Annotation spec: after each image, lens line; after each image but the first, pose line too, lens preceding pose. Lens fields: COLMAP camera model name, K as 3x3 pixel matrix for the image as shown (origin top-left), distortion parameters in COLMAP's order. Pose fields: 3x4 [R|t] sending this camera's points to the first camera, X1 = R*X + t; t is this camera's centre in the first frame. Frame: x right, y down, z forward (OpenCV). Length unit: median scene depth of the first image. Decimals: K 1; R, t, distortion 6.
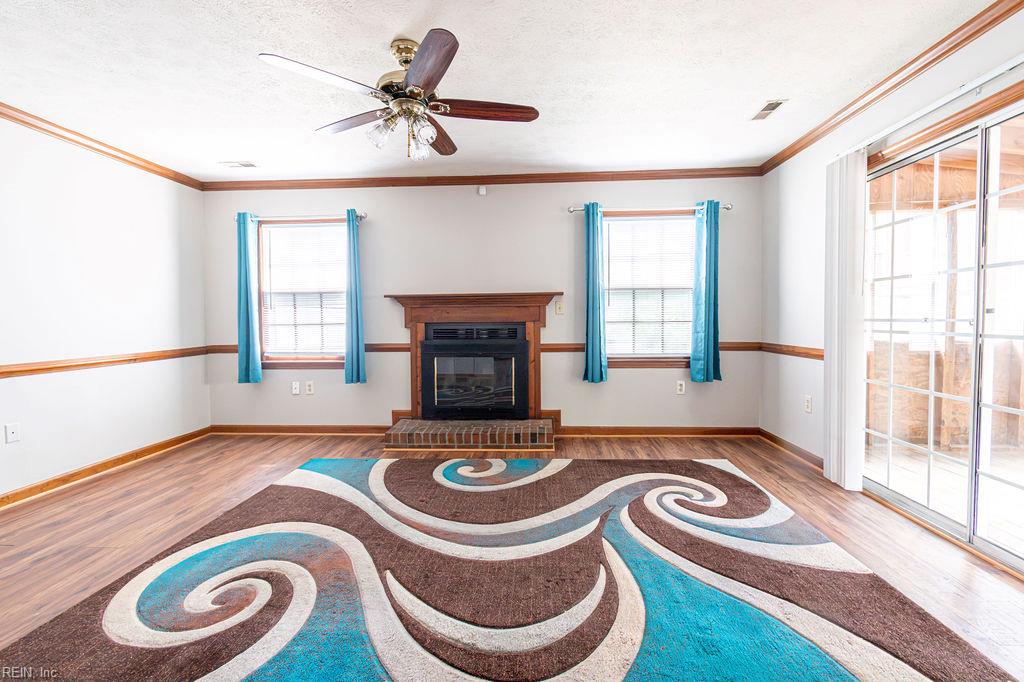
lens RADIAL K [[452.8, 0, 517.5], [0, 452.8, 334.4], [0, 0, 1]] dist [0.000582, 0.000194]
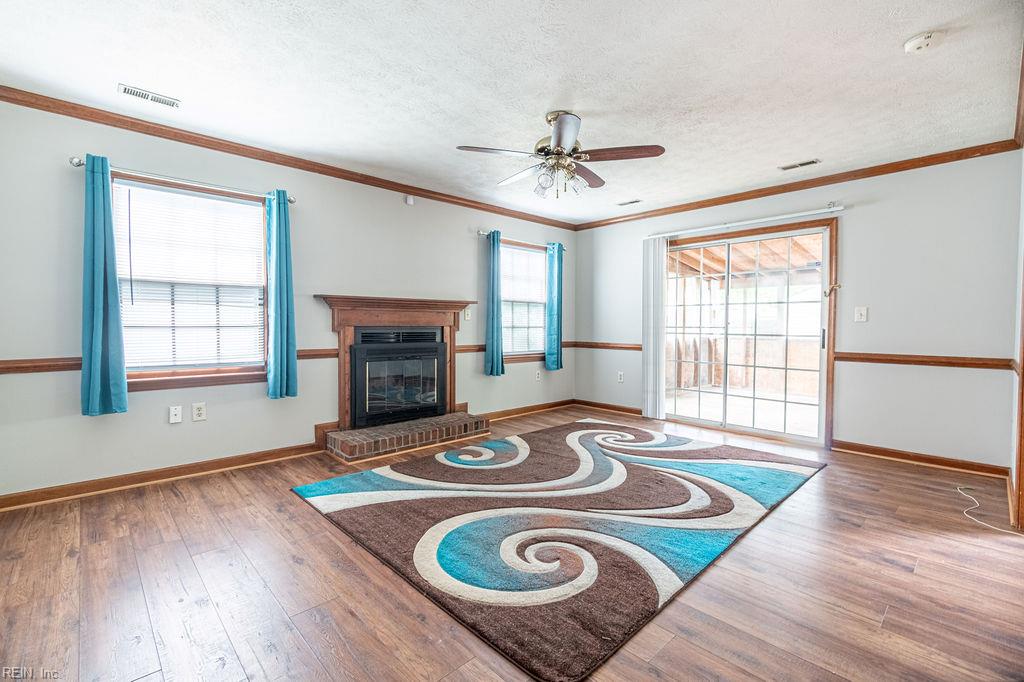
lens RADIAL K [[452.8, 0, 522.8], [0, 452.8, 334.2], [0, 0, 1]] dist [0.000582, 0.000194]
pose [[0.681149, -0.002510, 0.732140, -0.688397], [0.013679, 0.999863, -0.009299, 0.005160], [-0.732017, 0.016349, 0.681090, 0.105845]]
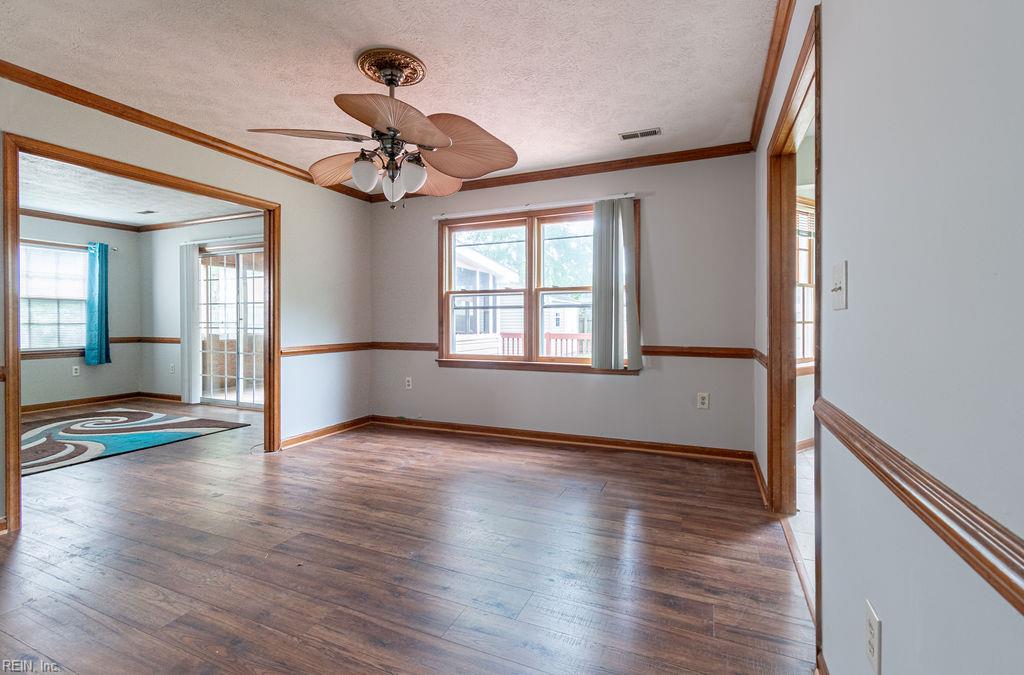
lens RADIAL K [[452.8, 0, 509.9], [0, 452.8, 323.5], [0, 0, 1]] dist [0.000582, 0.000194]
pose [[0.342457, 0.004574, 0.939522, -0.511456], [0.030980, 0.999389, -0.016157, 0.036333], [-0.939023, 0.034639, 0.342106, -0.764897]]
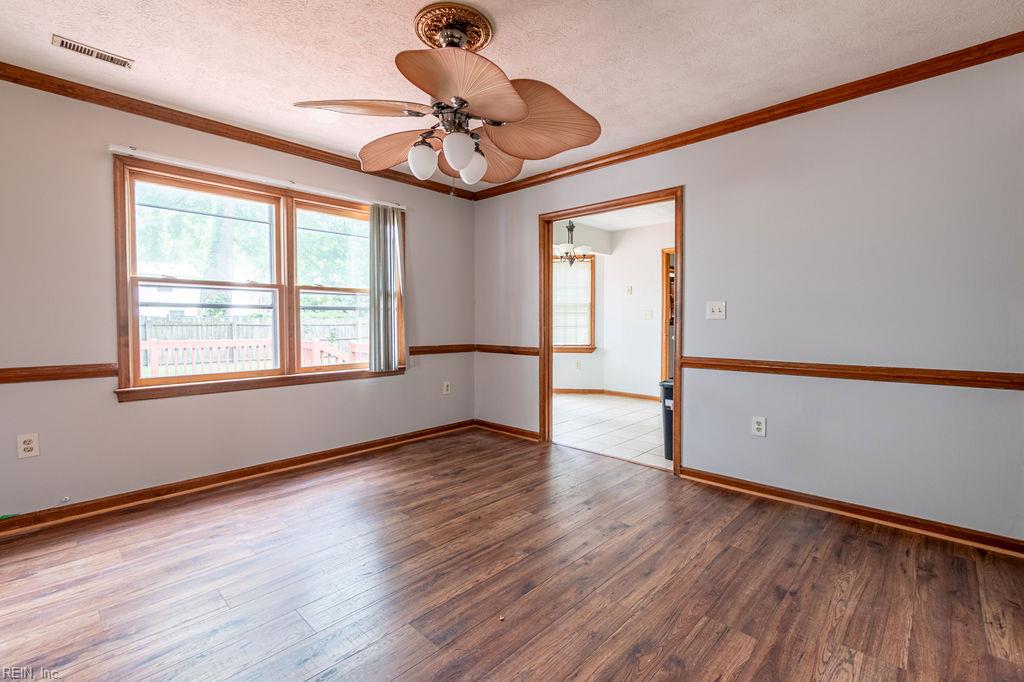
lens RADIAL K [[452.8, 0, 520.6], [0, 452.8, 336.1], [0, 0, 1]] dist [0.000582, 0.000194]
pose [[-0.769936, -0.004413, 0.638106, -0.114121], [0.033991, 0.998273, 0.047917, -0.052628], [-0.637215, 0.058583, -0.768456, 1.599837]]
